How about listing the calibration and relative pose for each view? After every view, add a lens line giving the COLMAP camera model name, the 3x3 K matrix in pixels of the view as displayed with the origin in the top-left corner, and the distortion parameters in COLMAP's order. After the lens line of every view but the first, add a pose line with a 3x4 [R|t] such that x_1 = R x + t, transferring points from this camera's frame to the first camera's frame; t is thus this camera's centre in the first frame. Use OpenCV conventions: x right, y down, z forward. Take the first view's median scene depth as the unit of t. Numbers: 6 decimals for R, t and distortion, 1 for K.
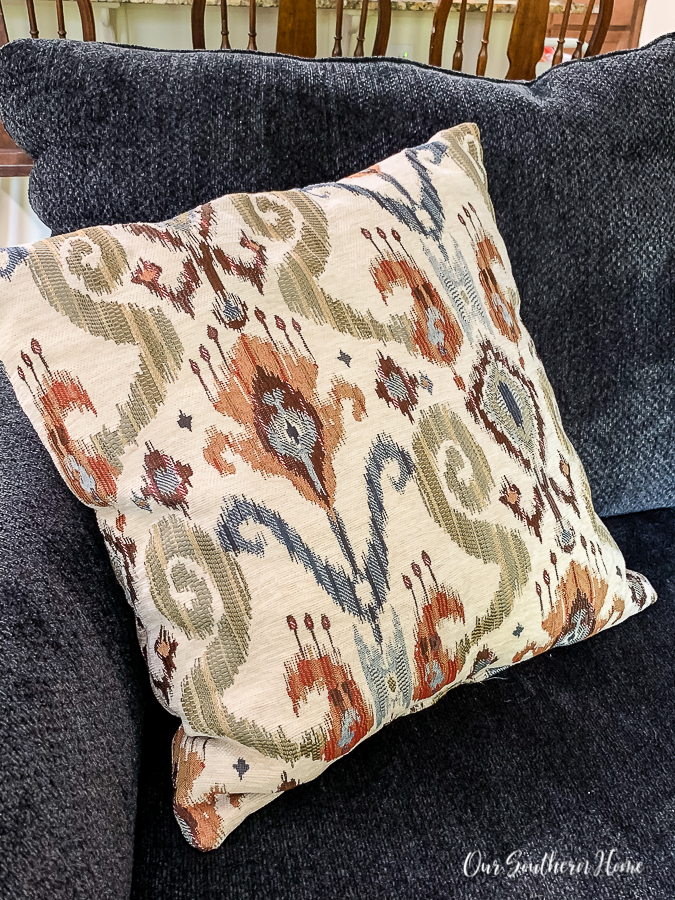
lens RADIAL K [[892.0, 0, 337.5], [0, 892.0, 450.0], [0, 0, 1]] dist [0.105634, -0.001594]
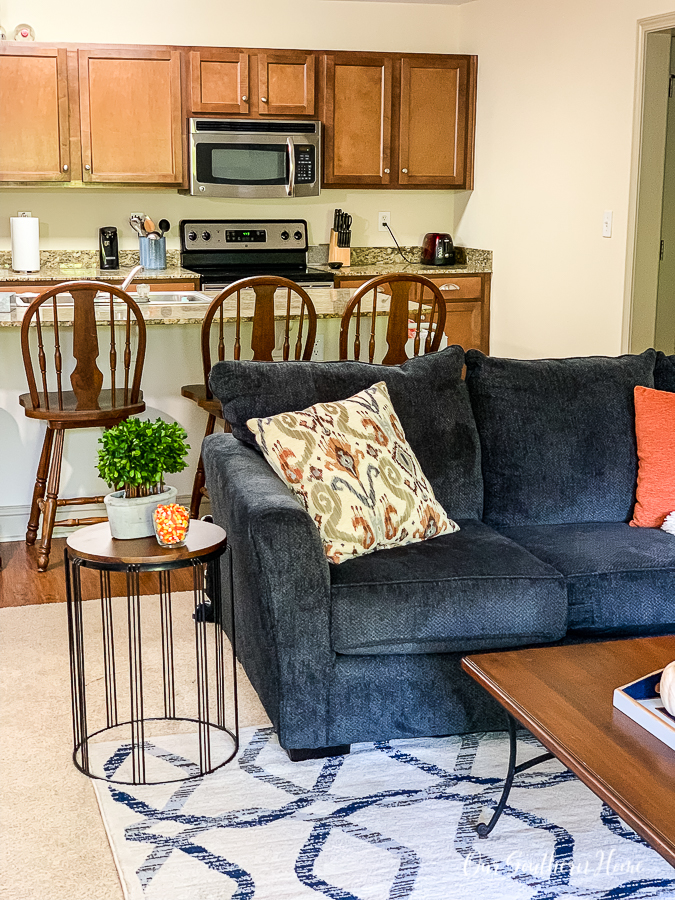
lens RADIAL K [[1322.5, 0, 337.5], [0, 1322.5, 450.0], [0, 0, 1]] dist [0.043118, -0.021298]
pose [[0.989571, -0.047832, 0.135873, -0.788190], [0.085381, 0.954469, -0.285830, 1.422592], [-0.116015, 0.294450, 0.948599, -3.989786]]
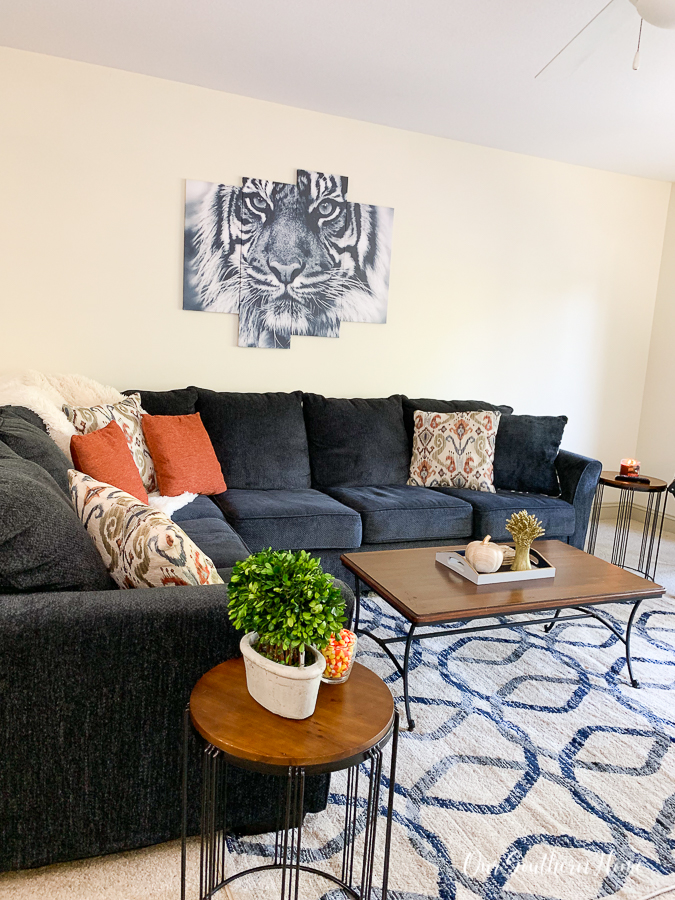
lens RADIAL K [[692.7, 0, 337.5], [0, 692.7, 450.0], [0, 0, 1]] dist [-0.006521, -0.002540]
pose [[-0.249015, -0.214324, 0.944488, -2.658700], [0.391718, 0.869594, 0.300606, -0.986273], [-0.885748, 0.444828, -0.132587, 0.721499]]
